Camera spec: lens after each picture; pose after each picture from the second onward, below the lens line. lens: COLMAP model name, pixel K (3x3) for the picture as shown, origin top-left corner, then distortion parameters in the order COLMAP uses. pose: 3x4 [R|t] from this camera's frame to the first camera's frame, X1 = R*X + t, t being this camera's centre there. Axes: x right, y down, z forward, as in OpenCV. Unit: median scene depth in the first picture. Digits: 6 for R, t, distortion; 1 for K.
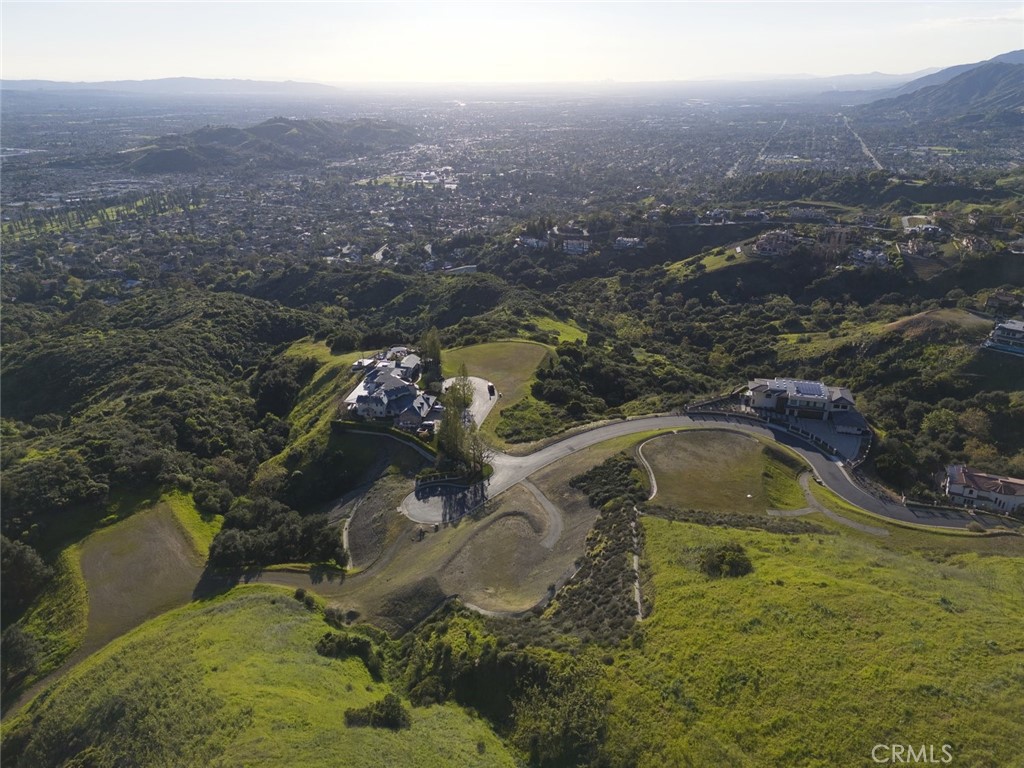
lens RADIAL K [[714.8, 0, 510.4], [0, 714.8, 389.1], [0, 0, 1]] dist [0.066915, -0.053261]
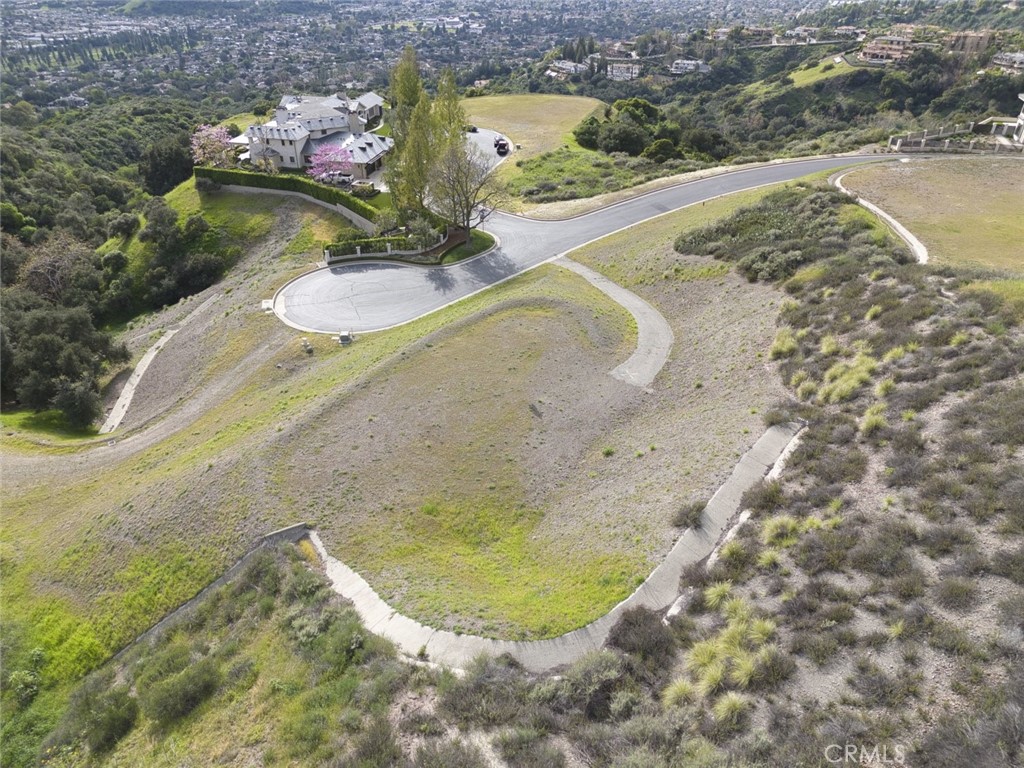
lens RADIAL K [[714.8, 0, 510.3], [0, 714.8, 392.9], [0, 0, 1]] dist [0.066915, -0.053261]
pose [[0.999096, 0.023910, -0.035142, 0.000679], [-0.017984, 0.986922, 0.160193, 0.020591], [0.038512, -0.159417, 0.986460, 0.079837]]
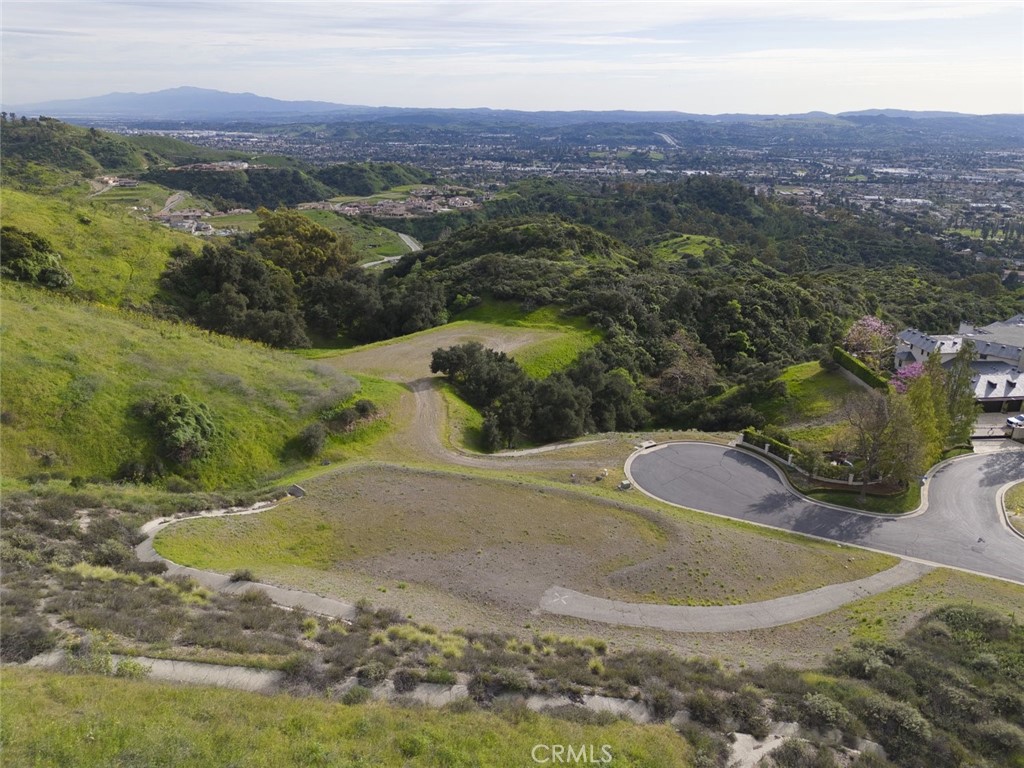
lens RADIAL K [[714.8, 0, 510.4], [0, 714.8, 384.0], [0, 0, 1]] dist [0.066915, -0.053261]
pose [[0.261998, 0.346305, -0.900794, 0.037868], [-0.390136, 0.891735, 0.229351, 0.006687], [0.882695, 0.291343, 0.368740, 0.098529]]
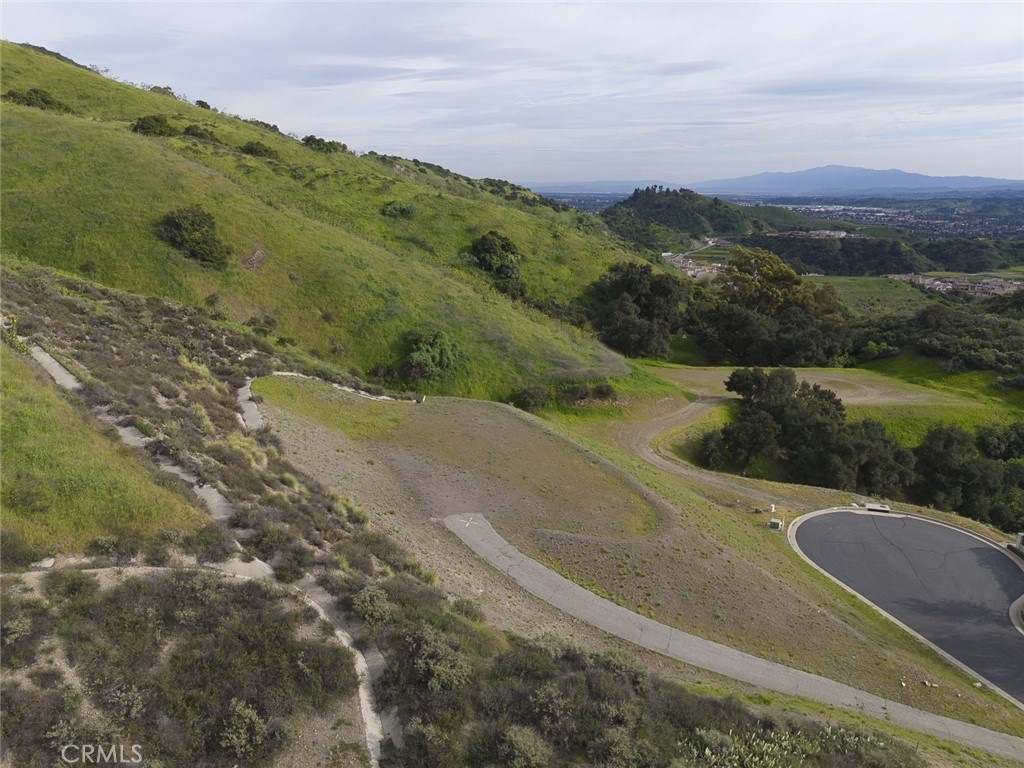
lens RADIAL K [[714.8, 0, 512.4], [0, 714.8, 388.5], [0, 0, 1]] dist [0.066915, -0.053261]
pose [[-0.503875, 0.235525, -0.831046, 0.036433], [-0.351294, 0.823071, 0.446259, 0.000842], [0.789115, 0.516800, -0.331986, 0.130980]]
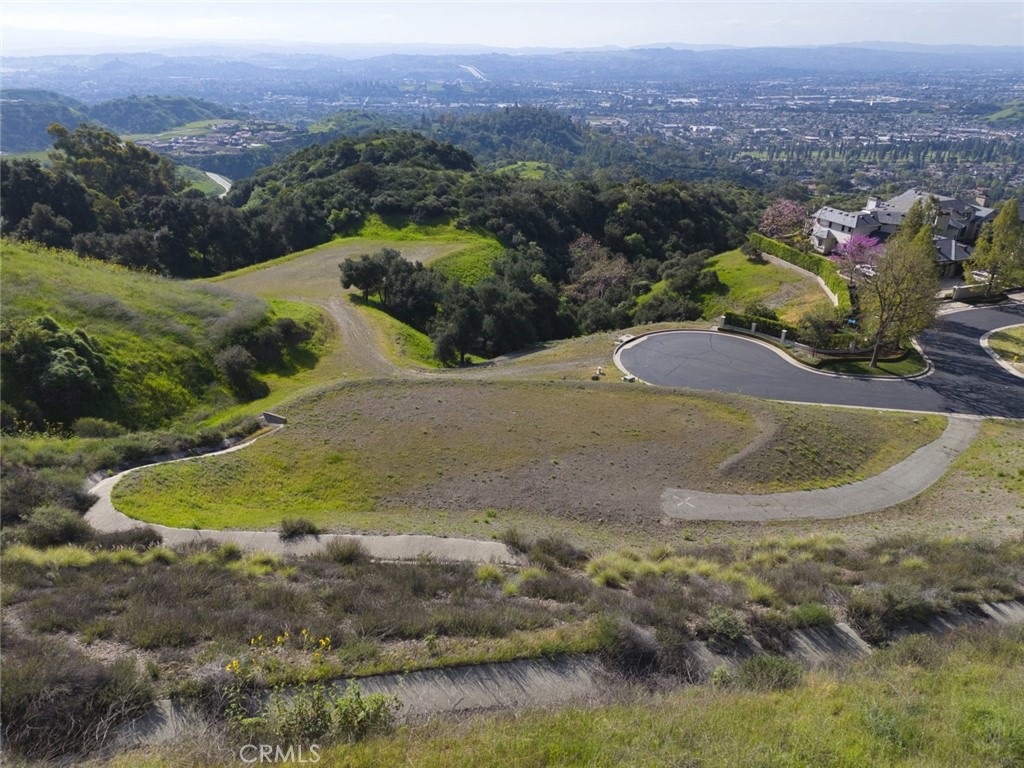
lens RADIAL K [[714.8, 0, 511.8], [0, 714.8, 382.3], [0, 0, 1]] dist [0.066915, -0.053261]
pose [[0.496580, 0.370893, -0.784759, 0.025212], [-0.348950, 0.913135, 0.210757, 0.016956], [0.794759, 0.169184, 0.582868, 0.094208]]
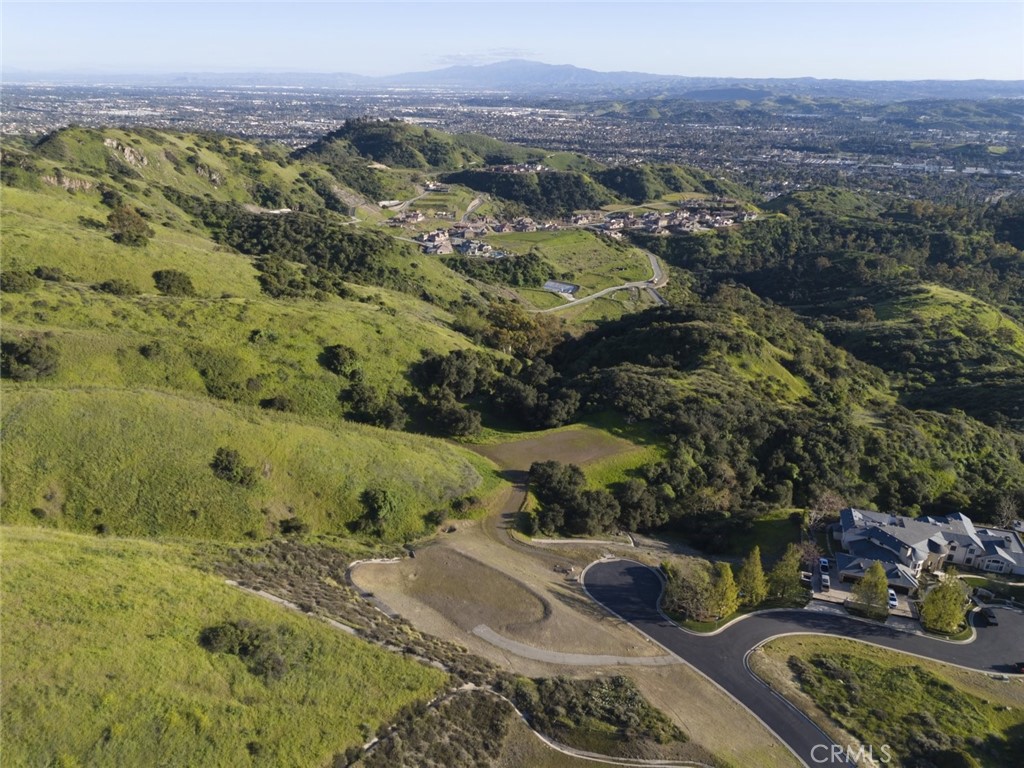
lens RADIAL K [[714.8, 0, 513.4], [0, 714.8, 382.6], [0, 0, 1]] dist [0.066915, -0.053261]
pose [[-0.130024, 0.391105, -0.911115, 0.087796], [-0.403143, 0.818676, 0.408956, -0.049160], [0.905853, 0.420483, 0.051224, 0.103150]]
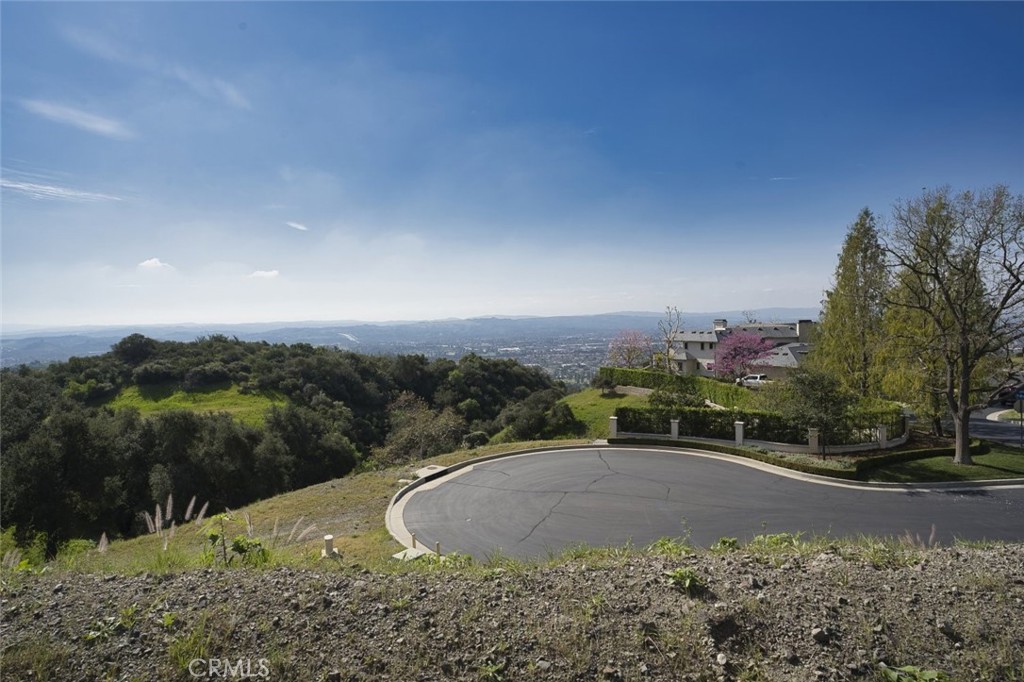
lens RADIAL K [[576.2, 0, 508.8], [0, 576.2, 334.5], [0, 0, 1]] dist [-0.024604, 0.008937]
pose [[0.673597, 0.005593, -0.739078, -0.001980], [-0.268105, 0.933710, -0.237286, 0.022756], [0.688757, 0.357986, 0.630444, 0.124639]]
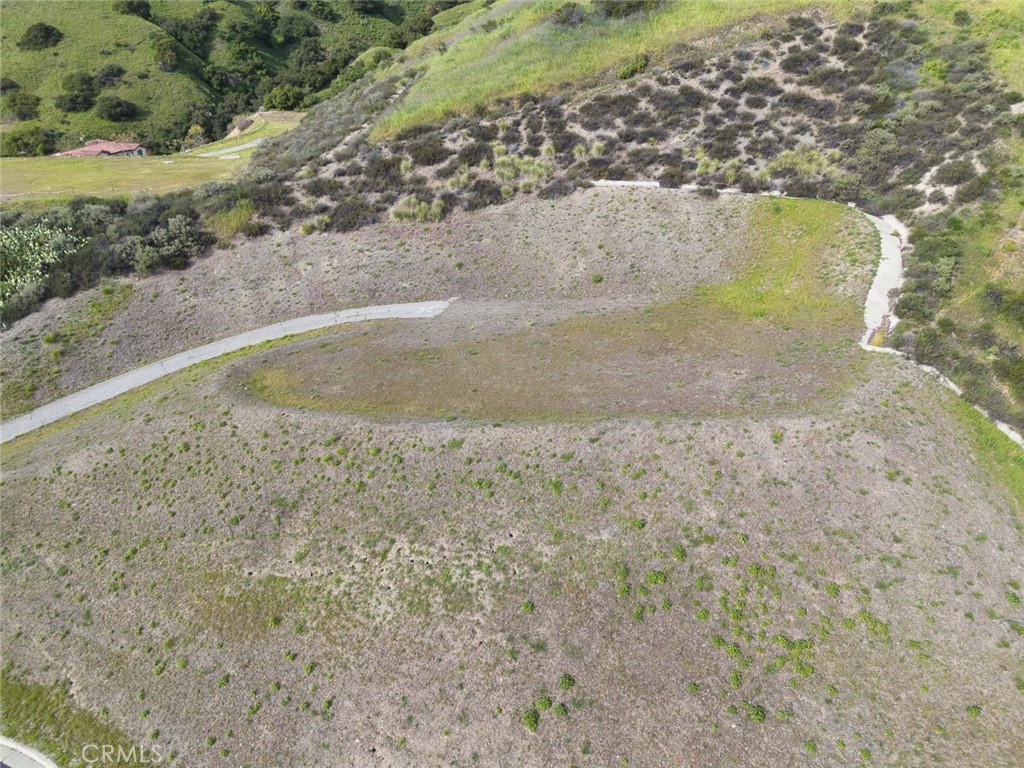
lens RADIAL K [[714.8, 0, 509.8], [0, 714.8, 379.0], [0, 0, 1]] dist [0.066915, -0.053261]
pose [[-0.389512, -0.397844, 0.830663, -0.026600], [0.370046, 0.758296, 0.536705, 0.010883], [-0.843413, 0.516437, -0.148145, 0.122534]]
